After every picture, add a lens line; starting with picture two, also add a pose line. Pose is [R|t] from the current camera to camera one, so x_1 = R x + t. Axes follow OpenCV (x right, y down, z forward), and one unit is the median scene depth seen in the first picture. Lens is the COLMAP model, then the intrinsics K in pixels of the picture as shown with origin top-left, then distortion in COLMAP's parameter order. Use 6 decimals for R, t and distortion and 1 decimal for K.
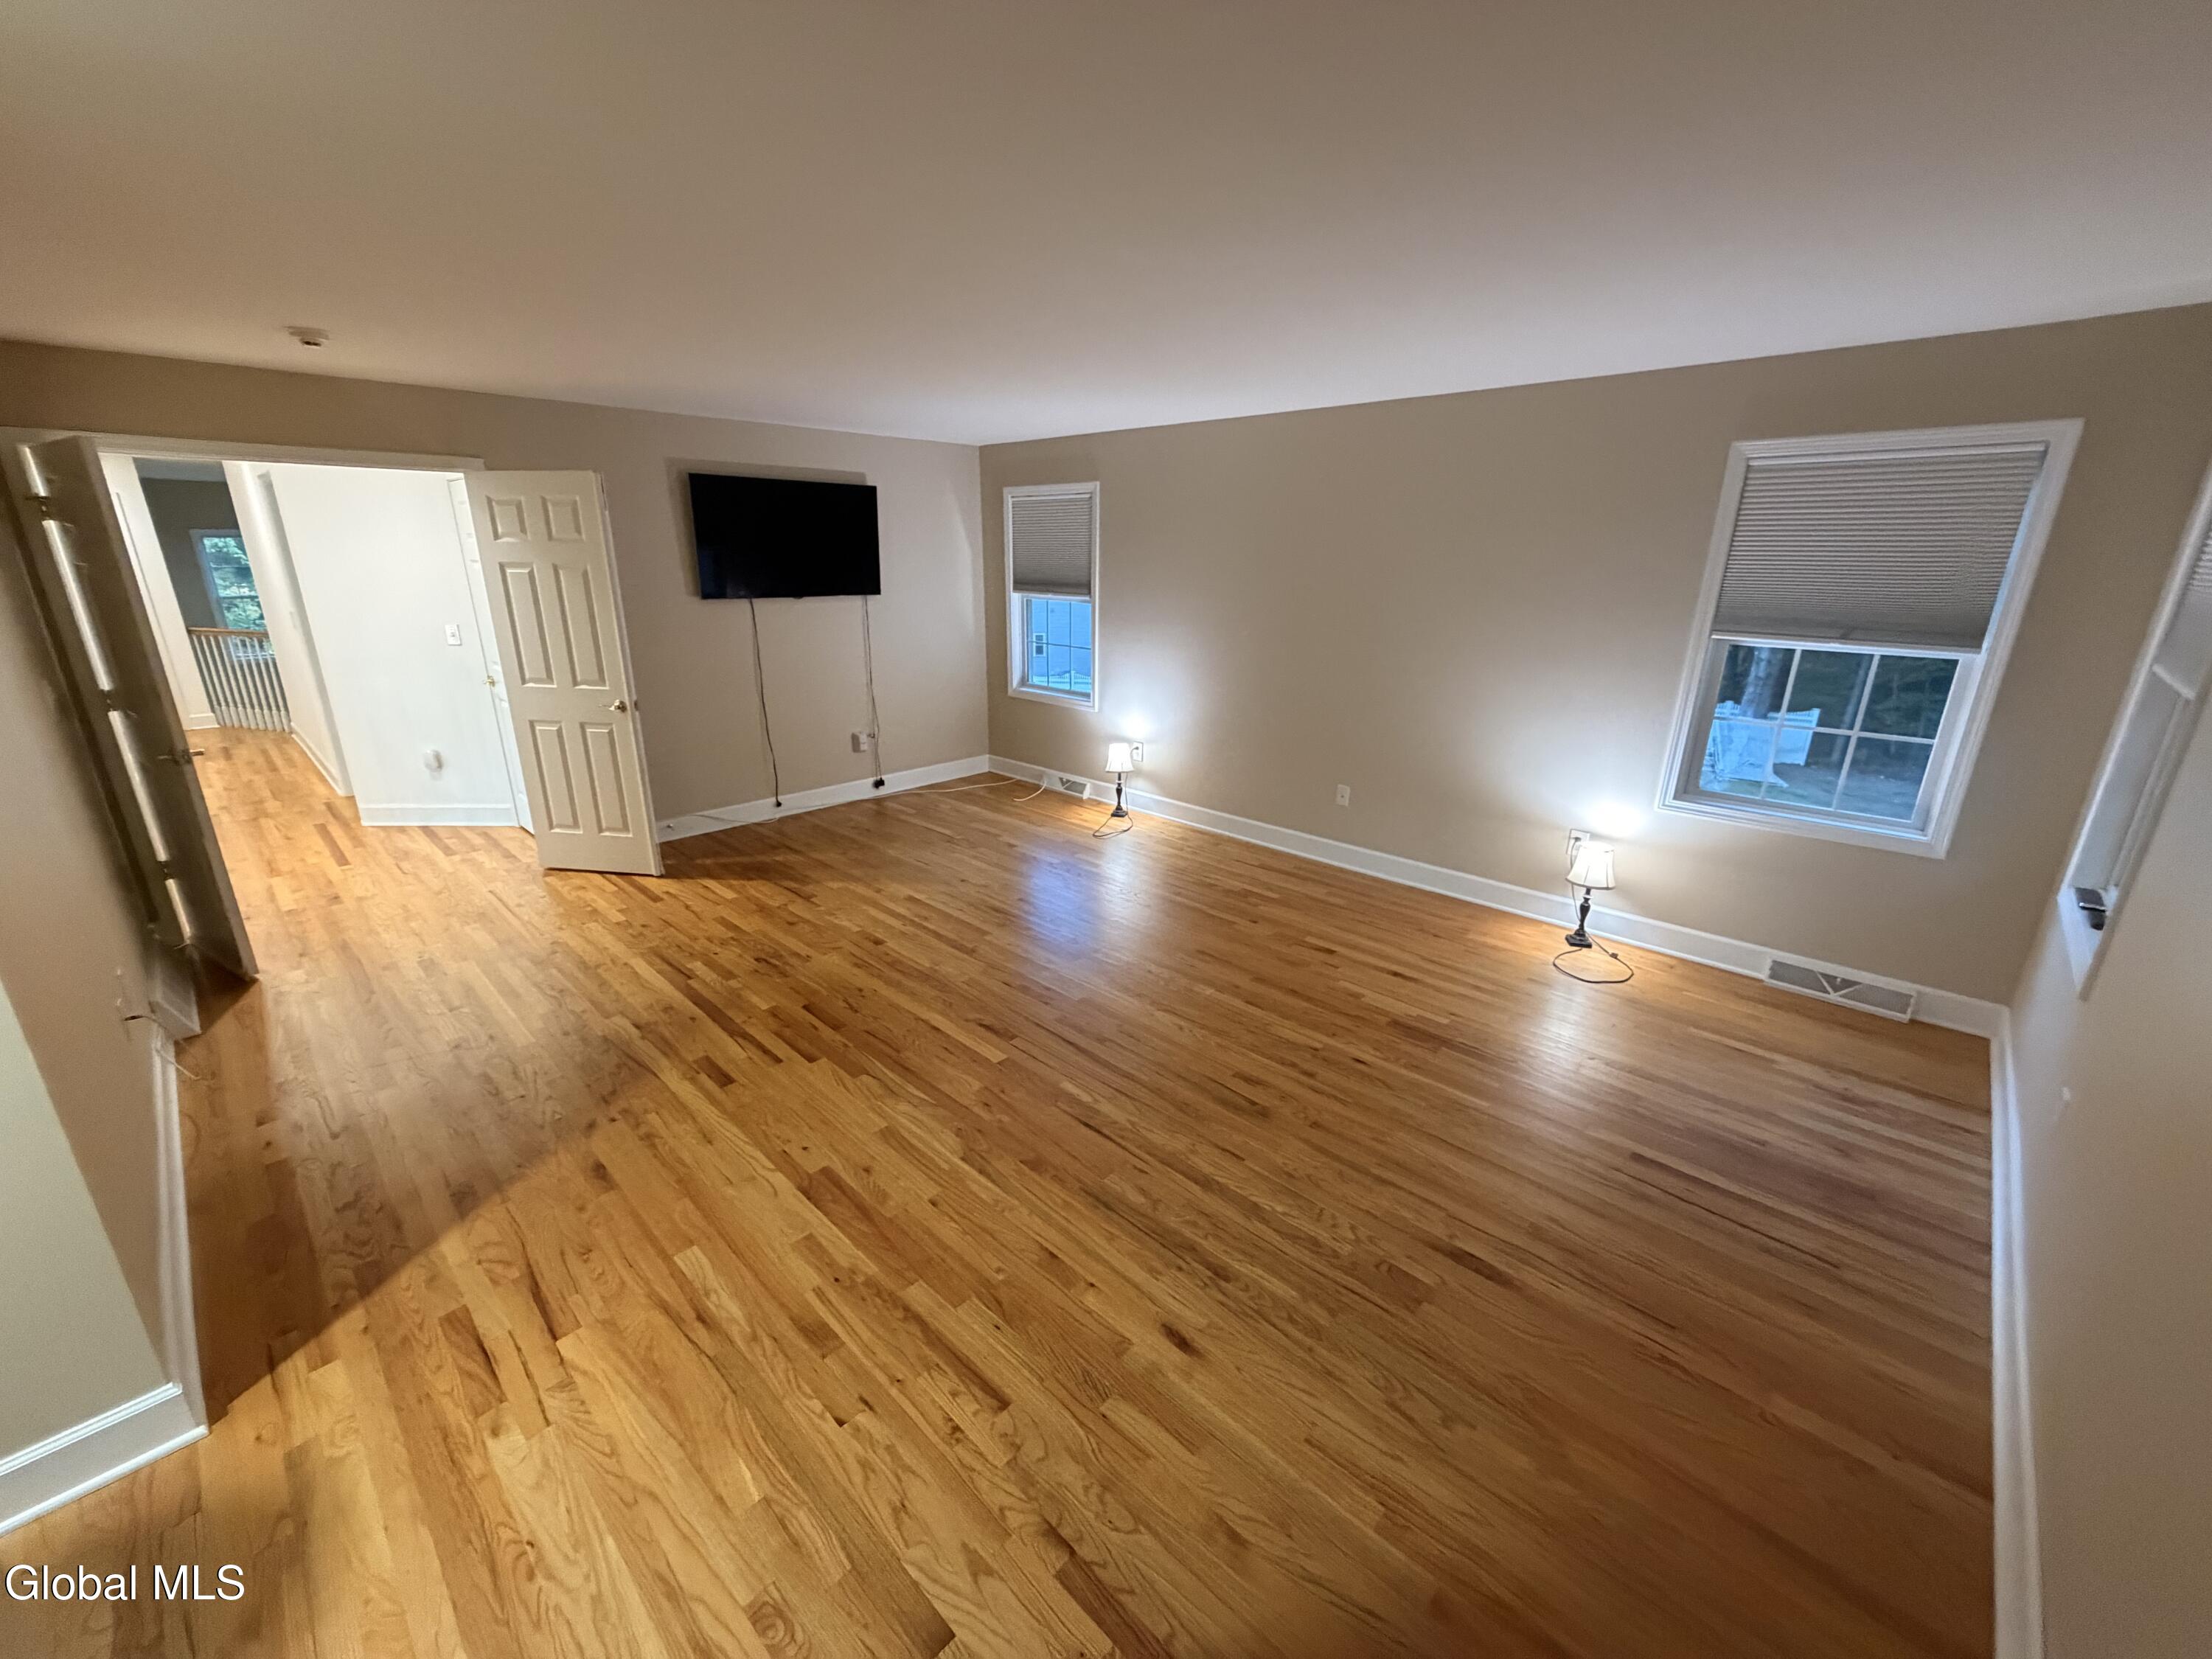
lens RADIAL K [[876.6, 0, 1107.5], [0, 876.6, 841.2], [0, 0, 1]] dist [0.000294, 0.000314]
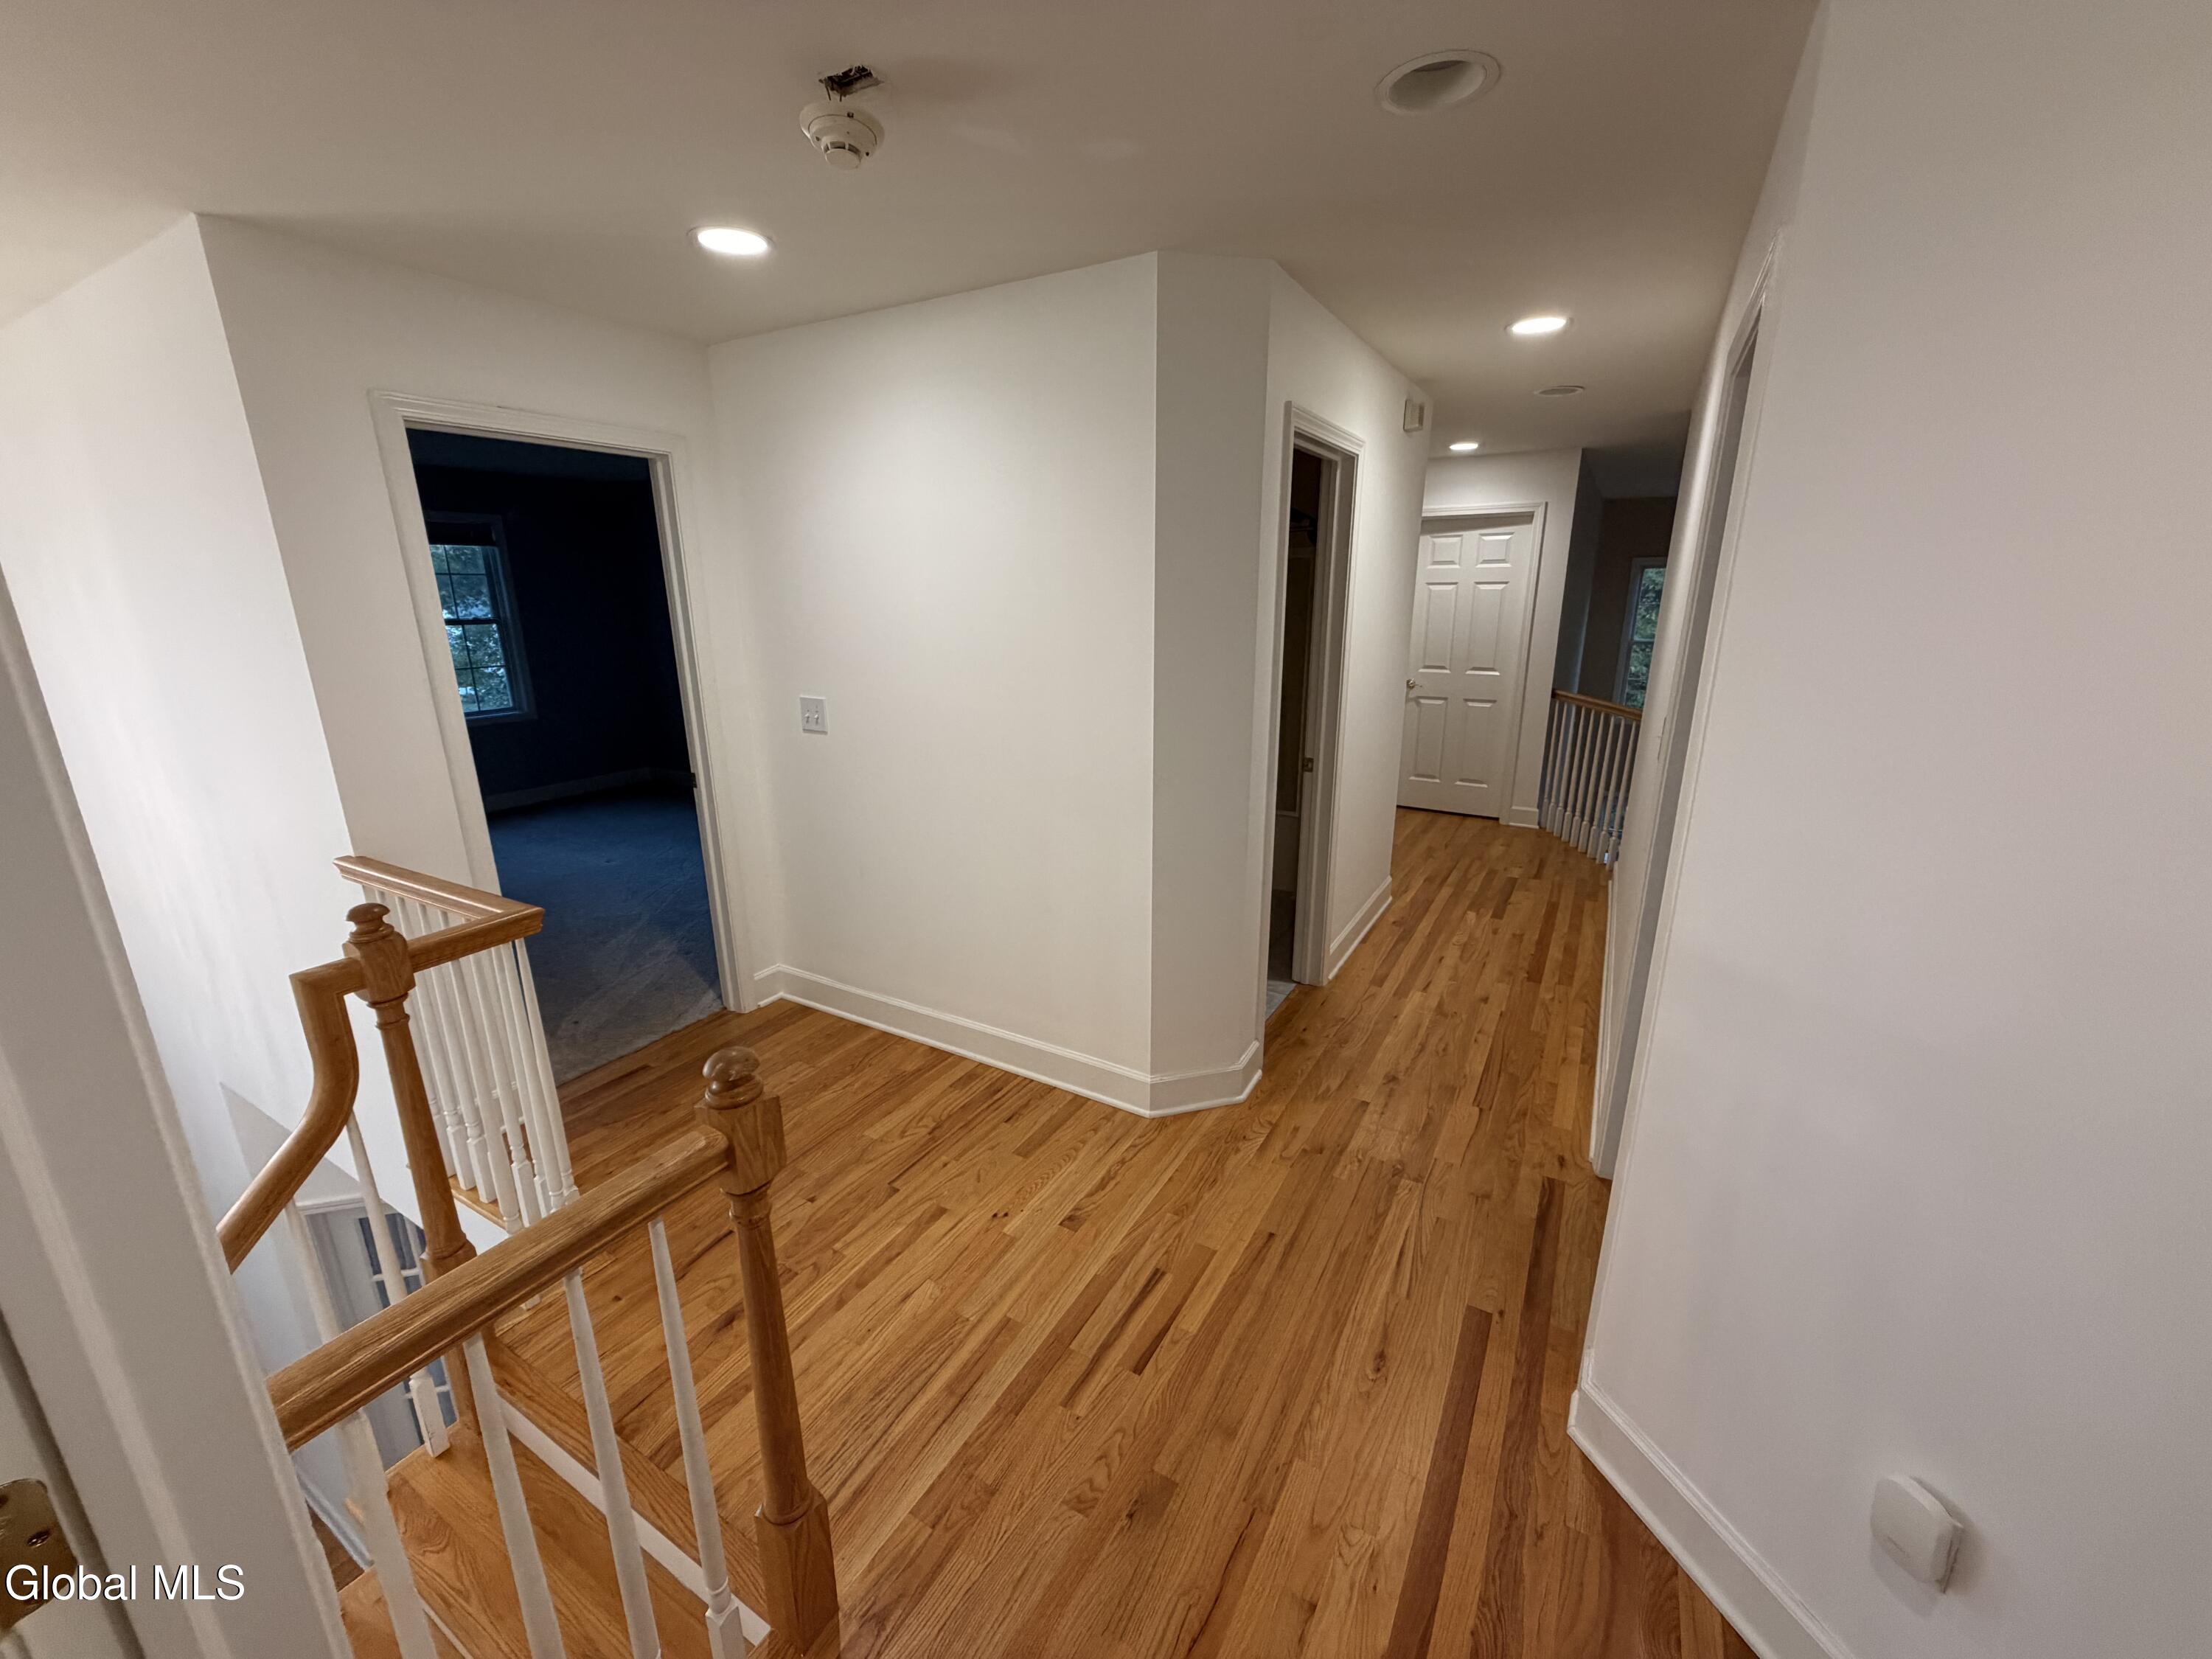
lens RADIAL K [[876.6, 0, 1106.1], [0, 876.6, 826.7], [0, 0, 1]] dist [0.000294, 0.000314]
pose [[0.233794, 0.246110, -0.940622, -0.956966], [-0.296008, 0.939526, 0.172250, -0.330946], [0.926132, 0.238160, 0.292507, 1.046416]]
